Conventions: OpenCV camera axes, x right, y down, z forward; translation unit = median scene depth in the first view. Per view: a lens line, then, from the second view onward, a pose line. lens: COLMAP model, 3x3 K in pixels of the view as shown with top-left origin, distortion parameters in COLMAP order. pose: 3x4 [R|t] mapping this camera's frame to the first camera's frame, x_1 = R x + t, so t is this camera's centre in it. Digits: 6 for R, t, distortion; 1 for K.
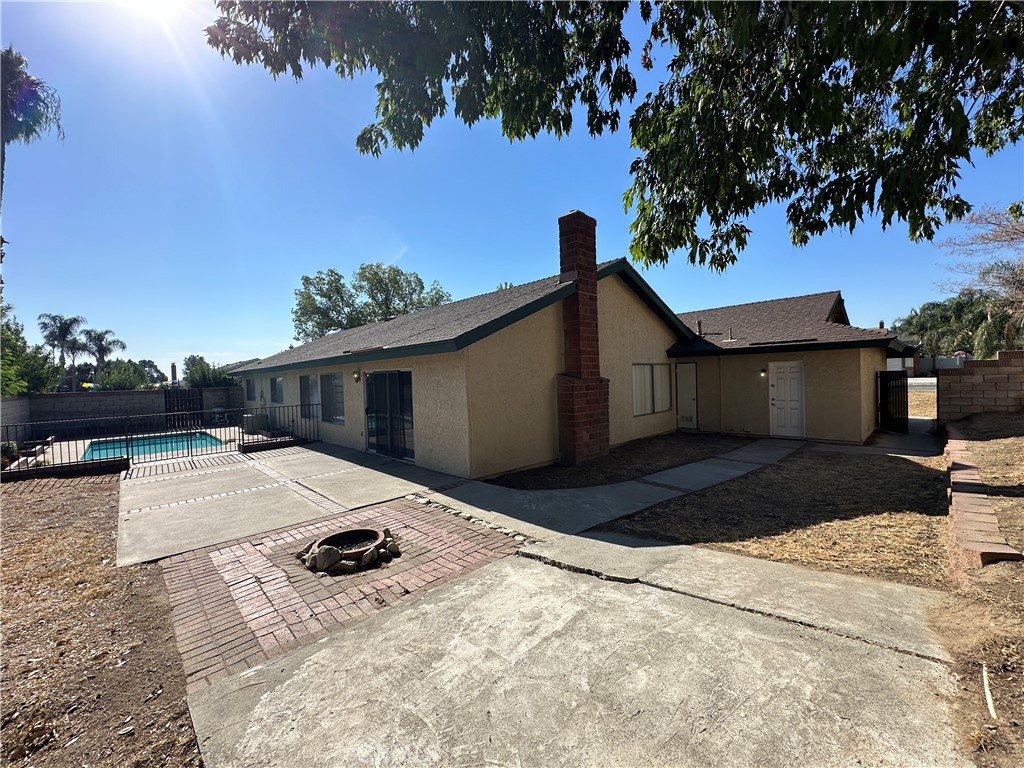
lens RADIAL K [[408.3, 0, 511.6], [0, 408.3, 385.9], [0, 0, 1]] dist [-0.002083, -0.000197]
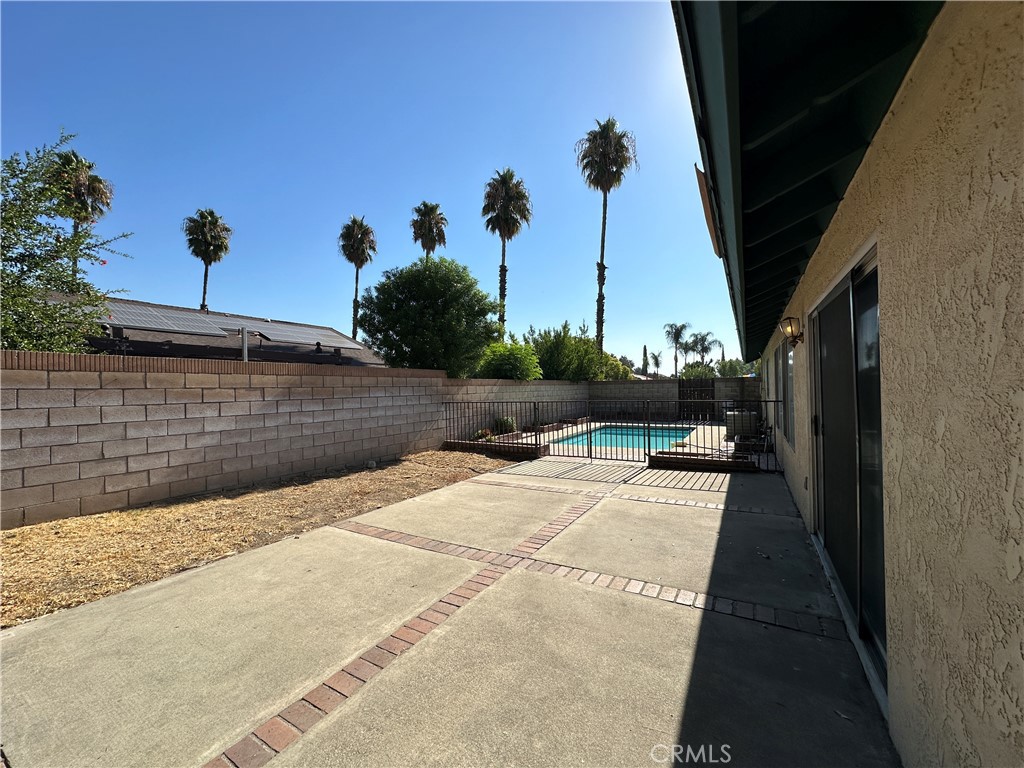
lens RADIAL K [[408.1, 0, 510.9], [0, 408.1, 384.6], [0, 0, 1]] dist [-0.003274, 0.001065]
pose [[0.274689, 0.015044, -0.961416, -0.051970], [-0.010187, 0.999867, 0.012735, 0.015230], [0.961479, 0.006296, 0.274805, 0.393480]]
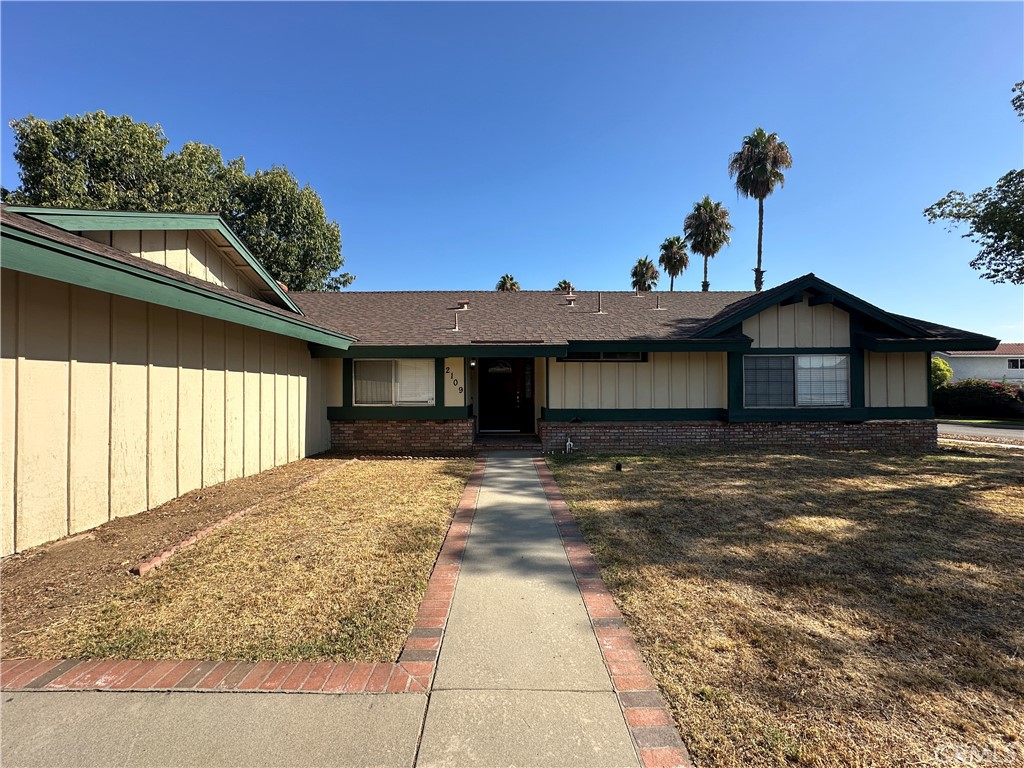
lens RADIAL K [[408.1, 0, 510.9], [0, 408.1, 384.6], [0, 0, 1]] dist [-0.003274, 0.001065]
pose [[-0.687855, 0.021771, -0.725522, 0.399846], [0.008130, 0.999718, 0.022290, -0.016146], [0.725803, 0.009434, -0.687838, 1.572359]]
